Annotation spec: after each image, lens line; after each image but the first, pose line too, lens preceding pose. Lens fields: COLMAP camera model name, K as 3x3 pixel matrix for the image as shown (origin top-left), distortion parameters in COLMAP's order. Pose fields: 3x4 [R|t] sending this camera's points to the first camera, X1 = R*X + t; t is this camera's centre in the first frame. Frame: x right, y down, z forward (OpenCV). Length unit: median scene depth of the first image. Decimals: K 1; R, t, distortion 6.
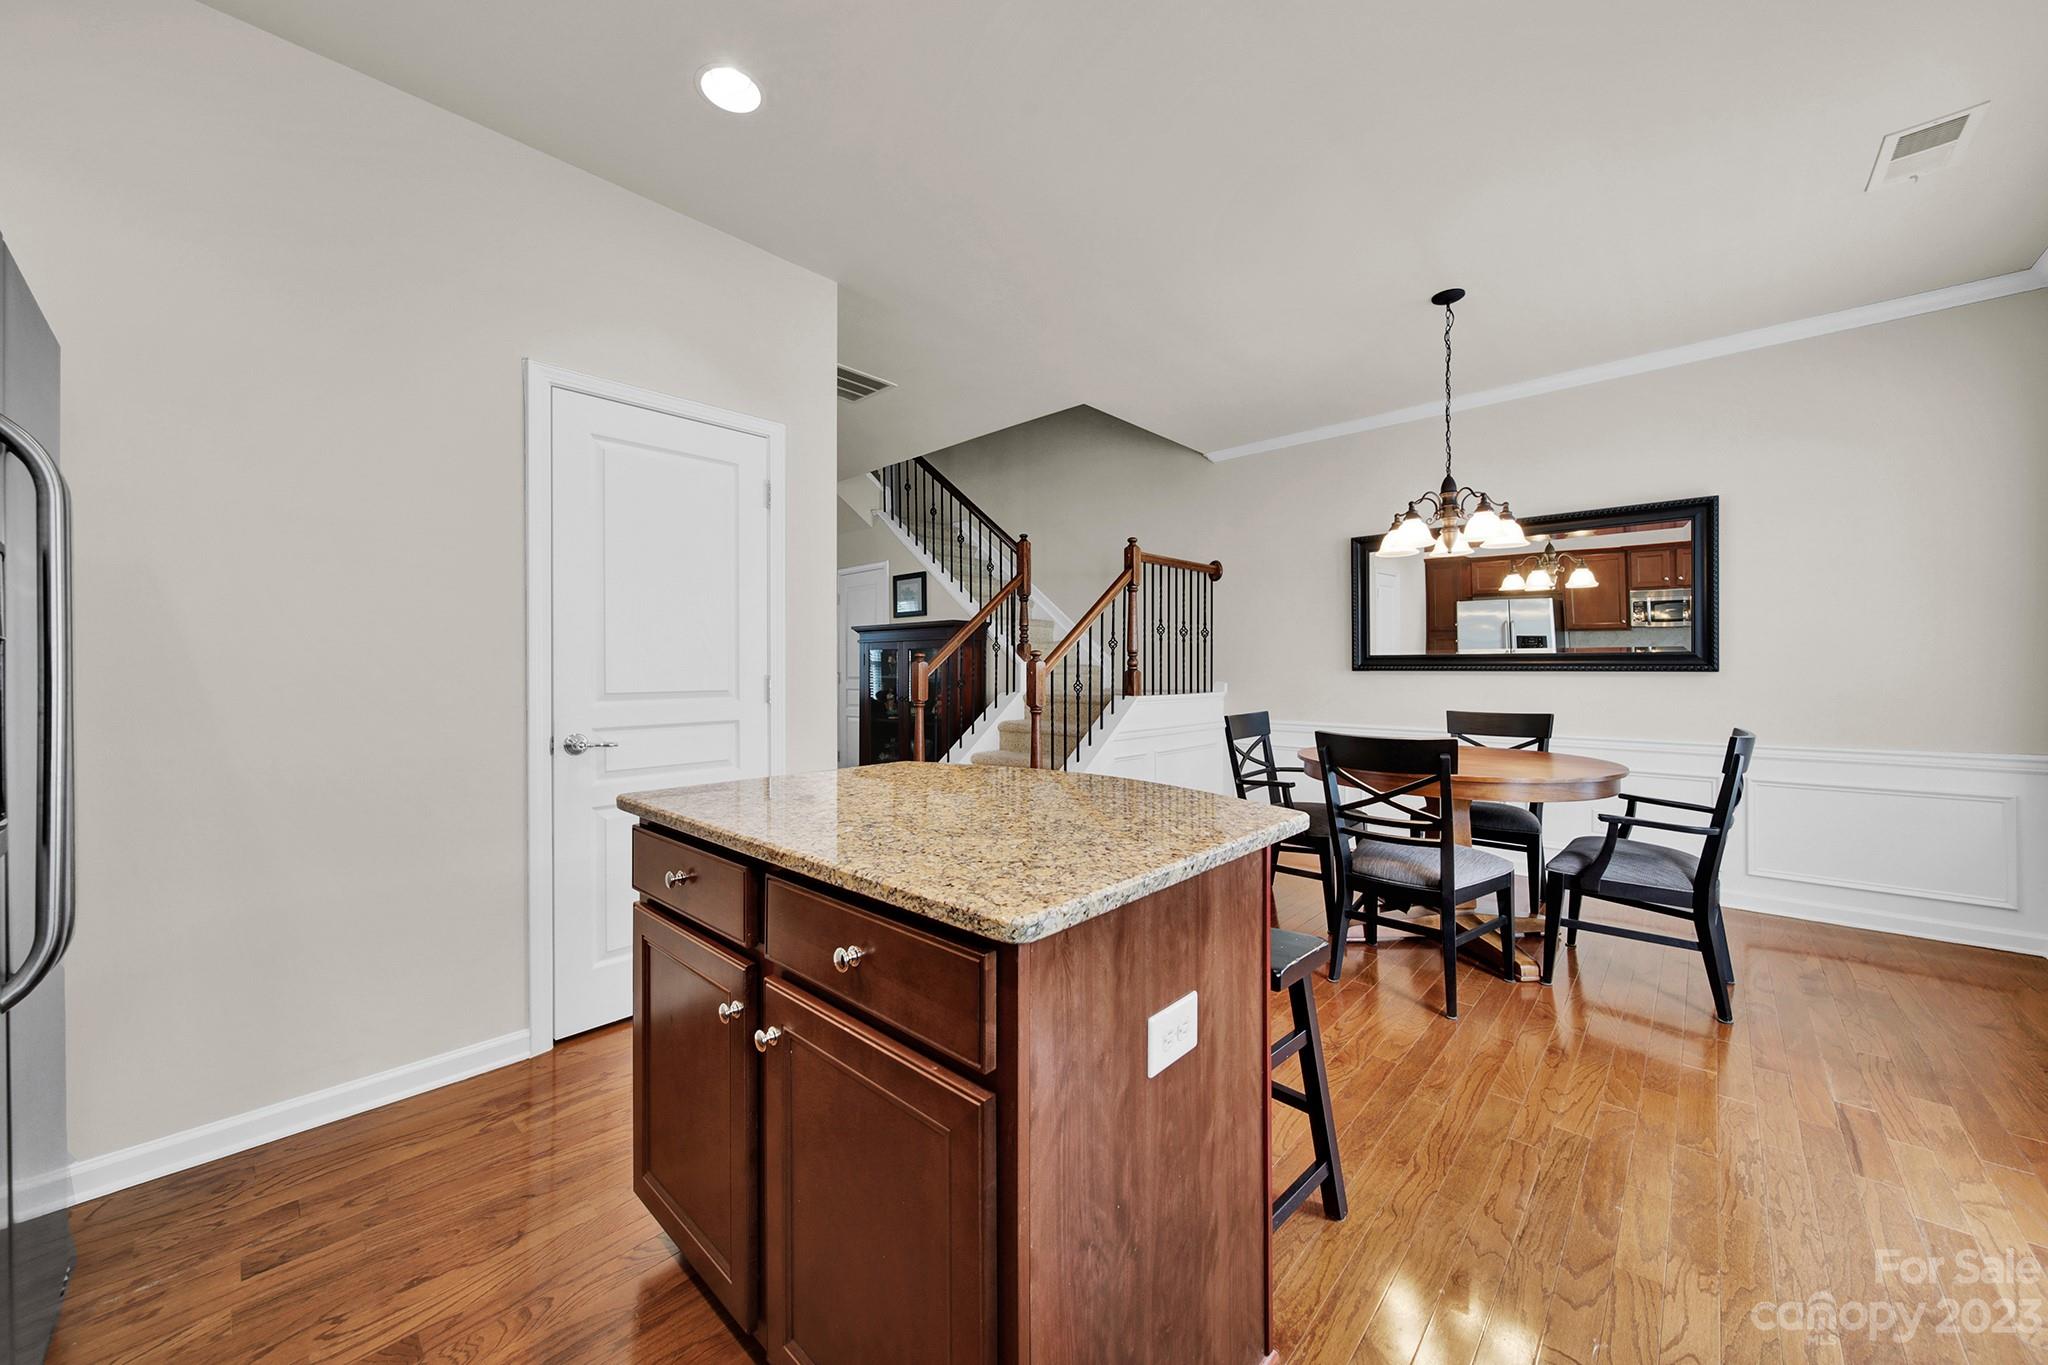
lens RADIAL K [[737.9, 0, 1026.0], [0, 737.9, 666.3], [0, 0, 1]] dist [-0.000669, -0.000306]
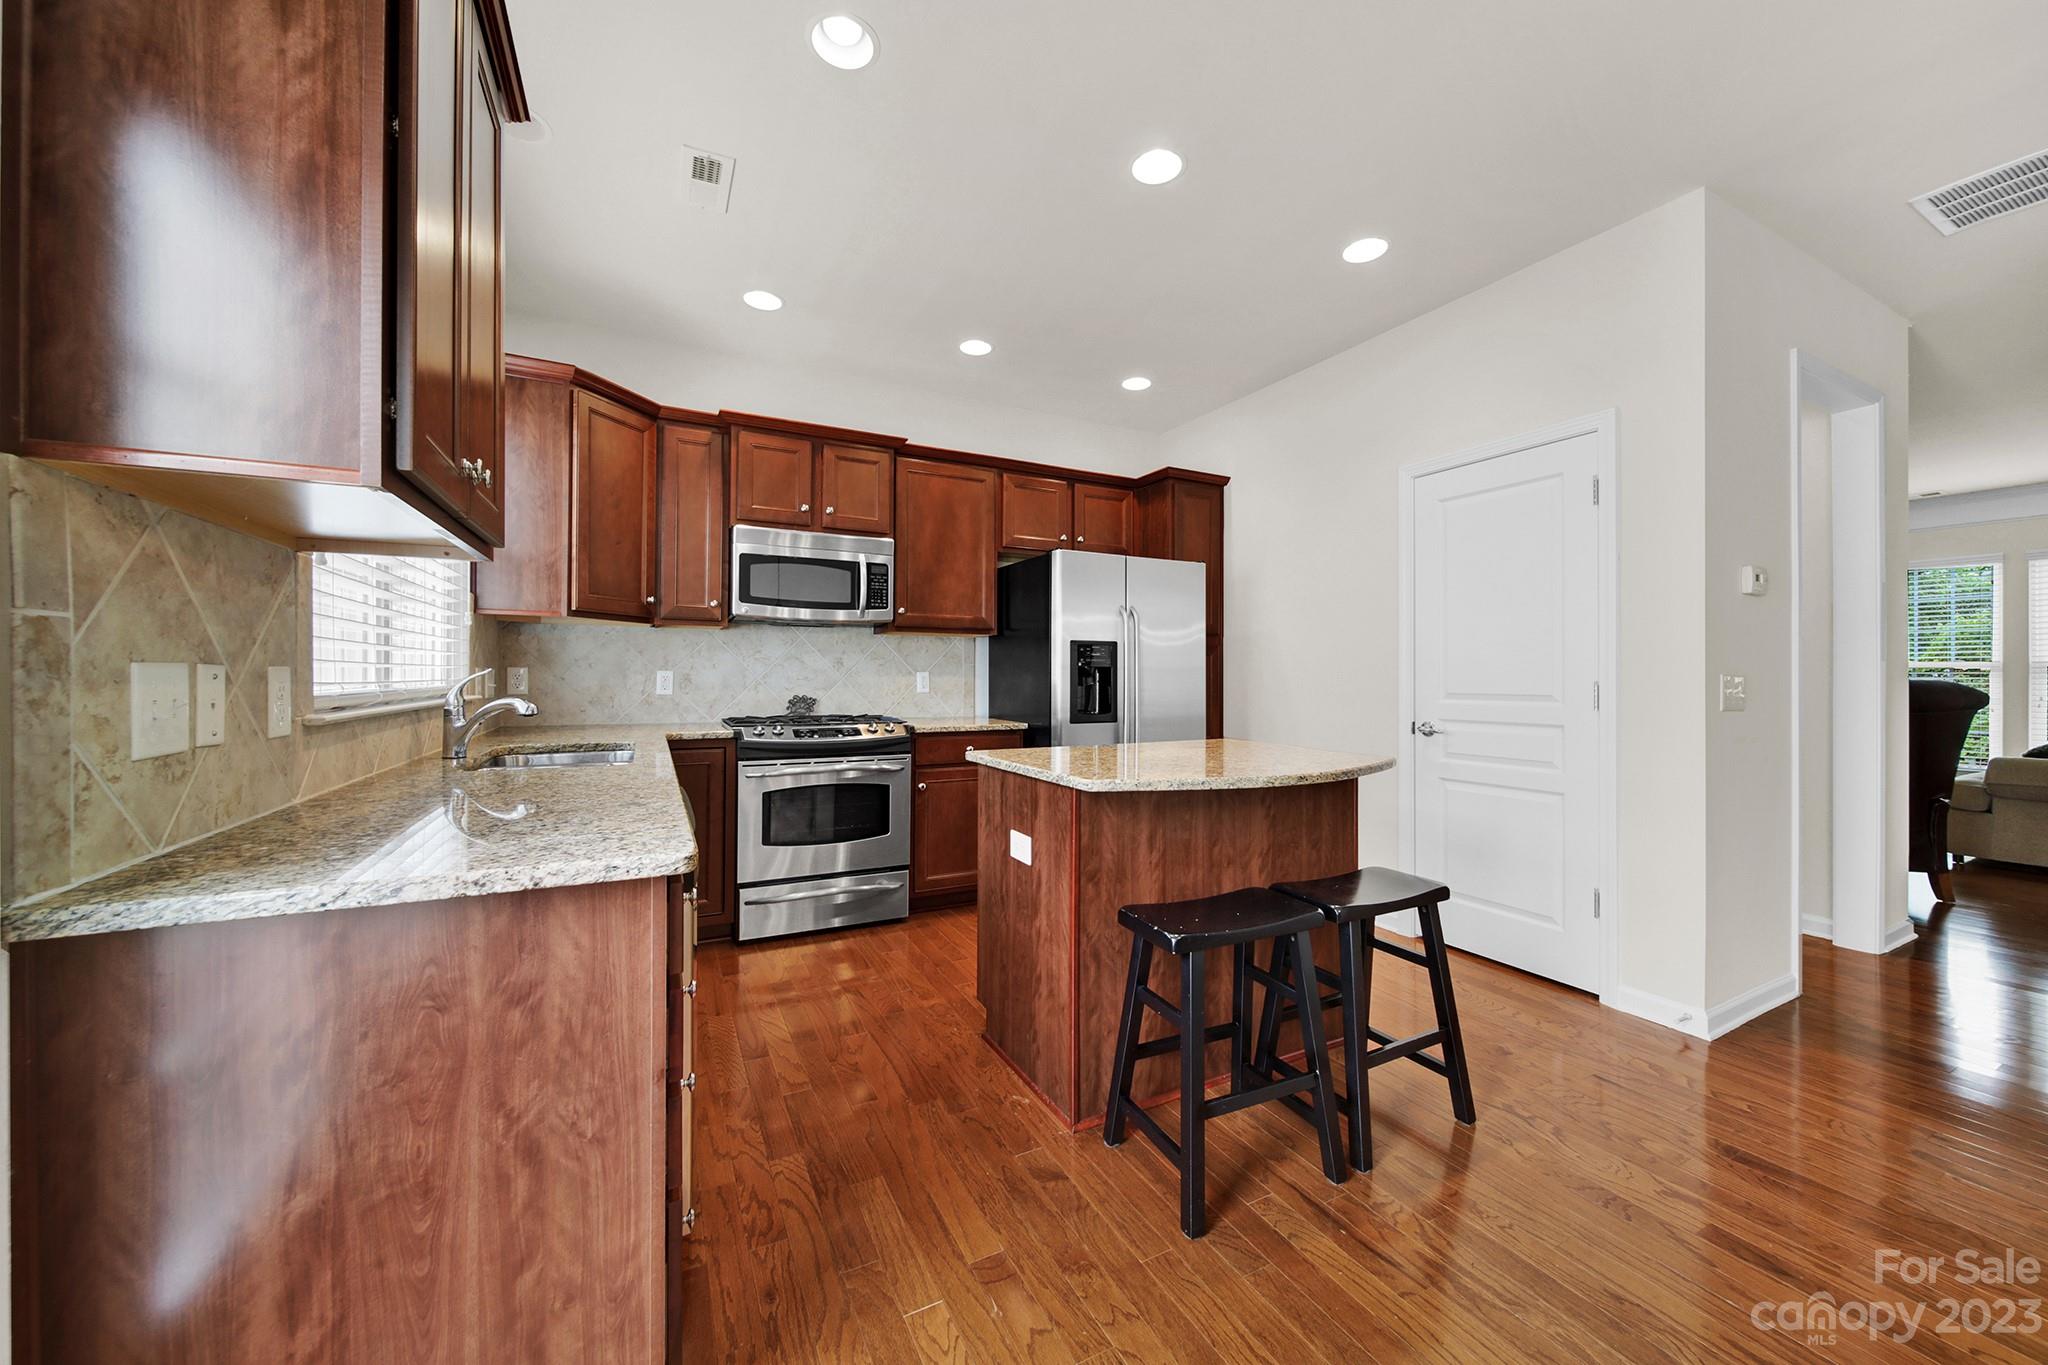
lens RADIAL K [[733.6, 0, 1021.0], [0, 733.6, 675.1], [0, 0, 1]] dist [-0.001026, -0.000326]
pose [[-0.347475, -0.000256, -0.937689, 0.585271], [0.002709, 0.999996, -0.001277, 0.002582], [0.937685, -0.002983, -0.347472, 0.468232]]
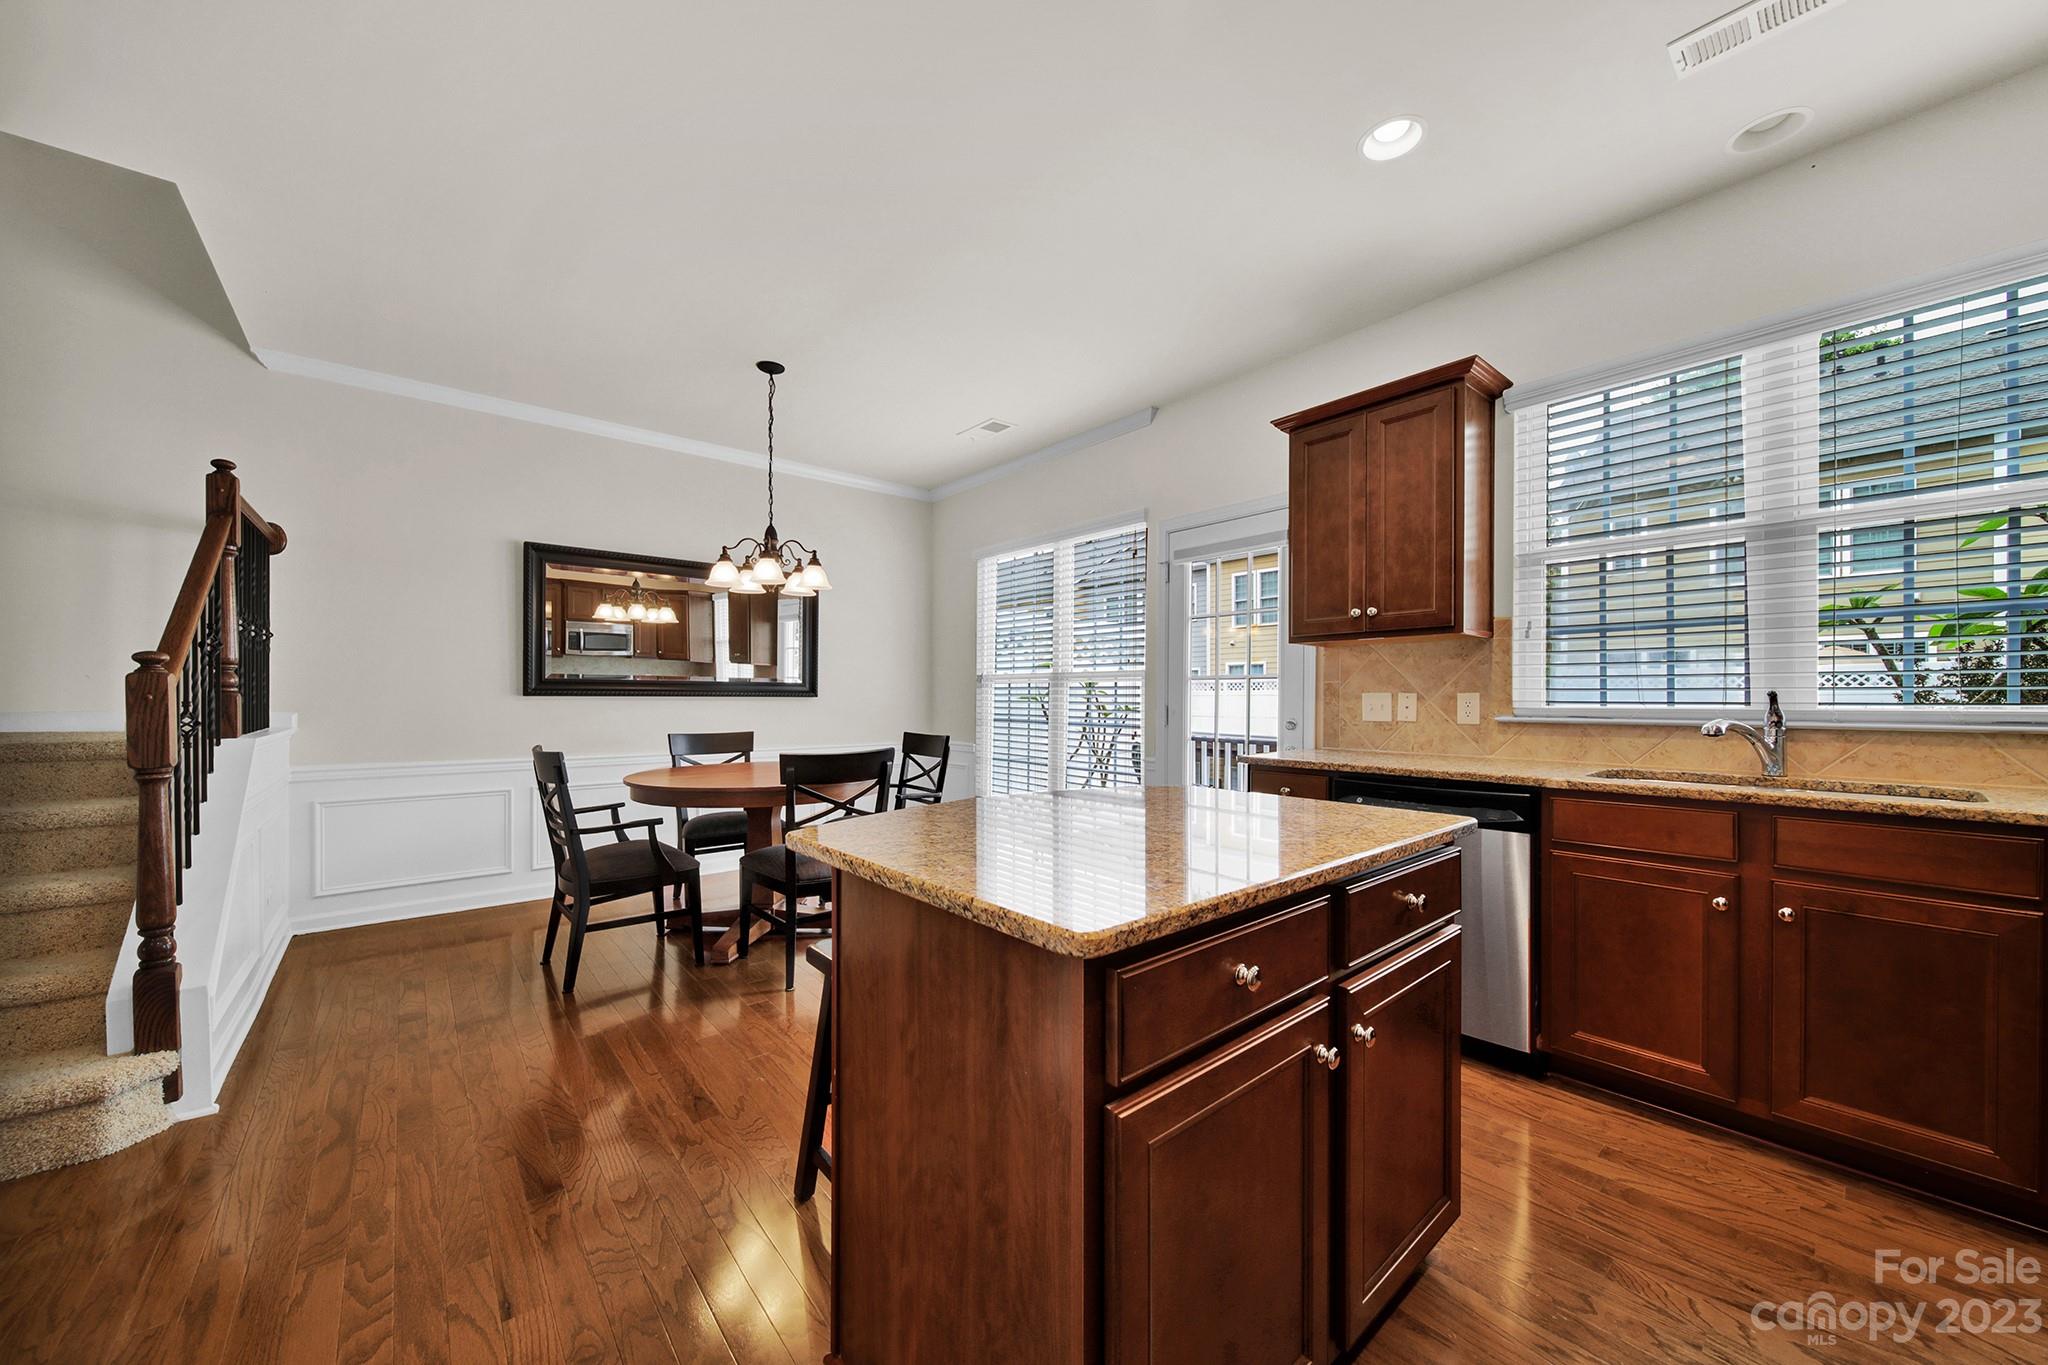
lens RADIAL K [[733.8, 0, 1026.8], [0, 733.8, 695.4], [0, 0, 1]] dist [-0.000889, -0.000084]
pose [[0.121681, 0.001762, 0.992568, -0.426375], [-0.006686, 0.999977, -0.000956, 0.003600], [-0.992547, -0.006520, 0.121690, 0.391809]]
